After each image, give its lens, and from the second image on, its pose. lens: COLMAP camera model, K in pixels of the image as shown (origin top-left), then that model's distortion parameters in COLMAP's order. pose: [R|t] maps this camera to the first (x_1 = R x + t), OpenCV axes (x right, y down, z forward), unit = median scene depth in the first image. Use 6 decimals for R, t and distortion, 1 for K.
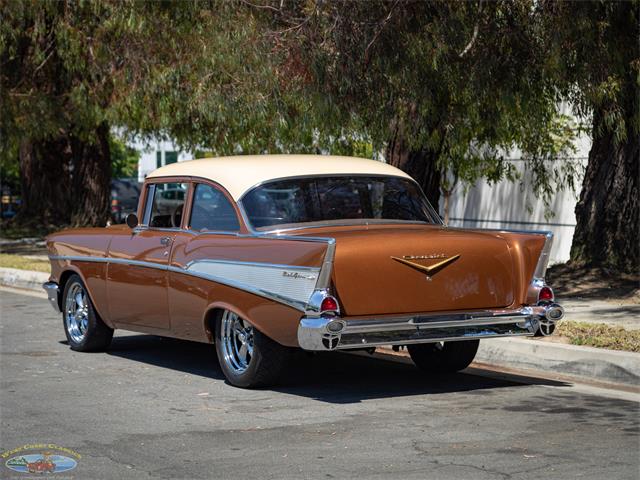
lens RADIAL K [[2299.8, 0, 320.0], [0, 2299.8, 240.0], [0, 0, 1]] dist [0.074403, -0.617784]
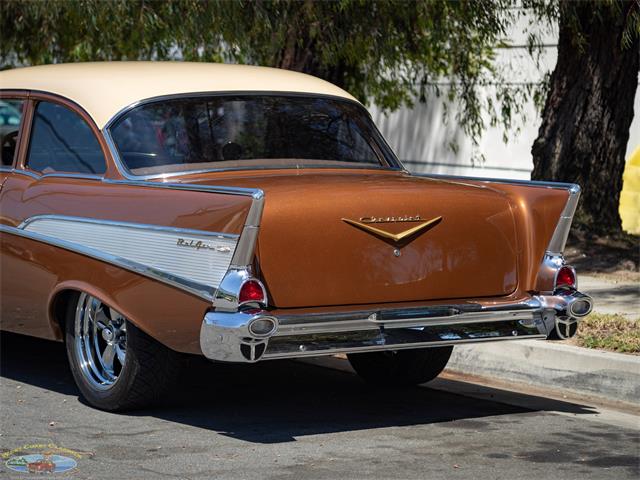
lens RADIAL K [[2299.8, 0, 320.0], [0, 2299.8, 240.0], [0, 0, 1]] dist [0.074403, -0.617784]
pose [[0.995168, 0.016129, 0.096853, -0.038240], [-0.019033, 0.999394, 0.029137, -0.005506], [-0.096325, -0.030840, 0.994872, 0.339887]]
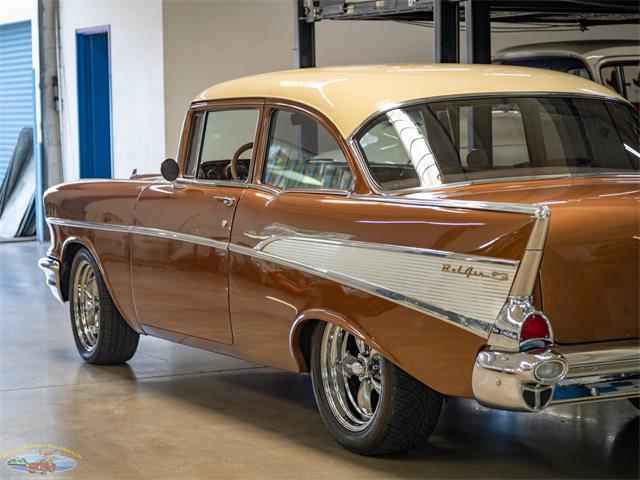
lens RADIAL K [[1703.6, 0, 320.0], [0, 1703.6, 240.0], [0, 0, 1]] dist [-0.010986, -0.268555]
pose [[0.999956, 0.003987, 0.008433, -0.048135], [-0.004283, 0.999364, 0.035408, -0.006213], [-0.008287, -0.035442, 0.999337, 0.576769]]
